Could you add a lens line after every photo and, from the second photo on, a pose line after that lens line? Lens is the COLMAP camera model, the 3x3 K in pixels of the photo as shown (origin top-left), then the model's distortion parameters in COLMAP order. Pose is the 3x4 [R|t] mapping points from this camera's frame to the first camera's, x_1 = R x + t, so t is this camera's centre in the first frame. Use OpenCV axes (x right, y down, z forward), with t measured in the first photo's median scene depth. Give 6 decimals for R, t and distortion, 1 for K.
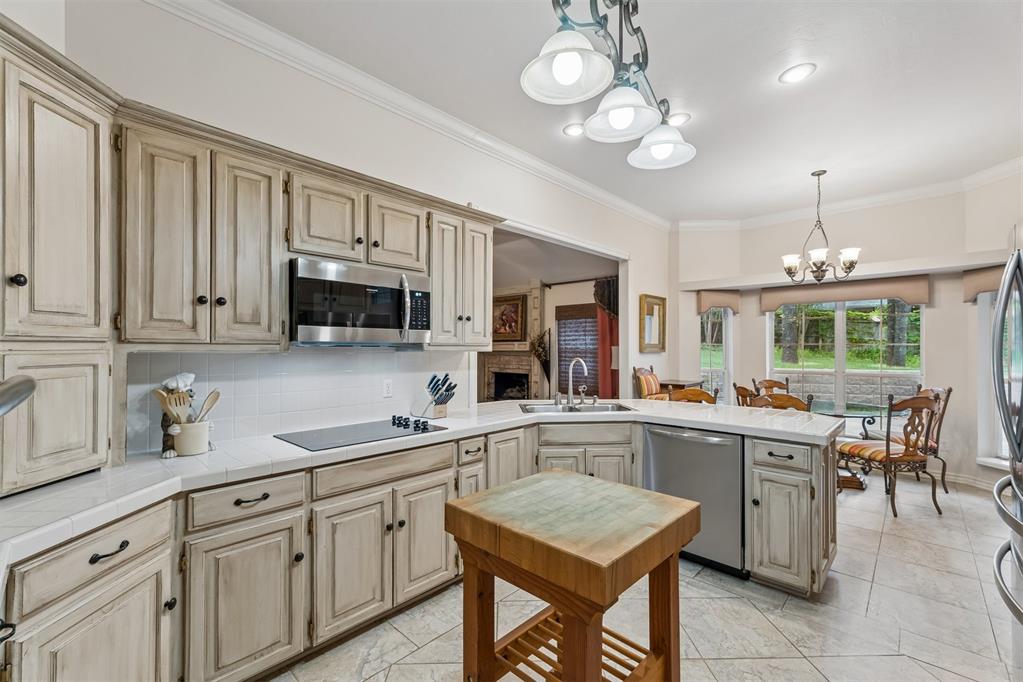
lens RADIAL K [[433.4, 0, 511.3], [0, 433.4, 346.6], [0, 0, 1]] dist [0.006860, -0.000244]
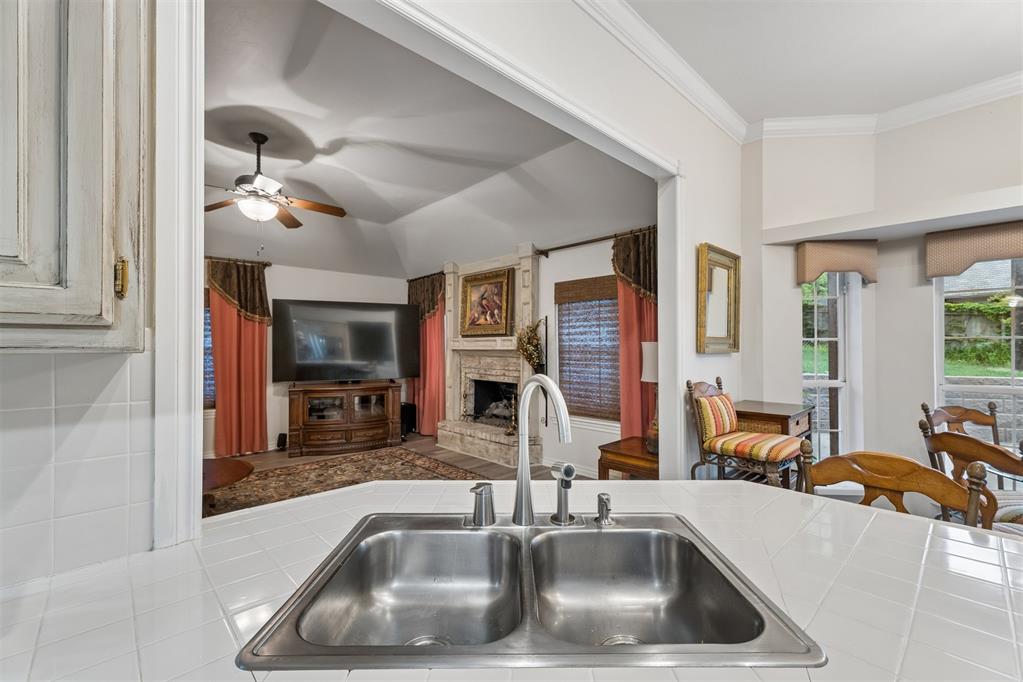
lens RADIAL K [[433.4, 0, 511.9], [0, 433.4, 340.2], [0, 0, 1]] dist [0.006860, -0.000244]
pose [[0.998873, -0.001089, -0.047450, 0.072989], [0.000495, 0.999921, -0.012523, 0.003502], [0.047460, 0.012485, 0.998795, 0.356693]]
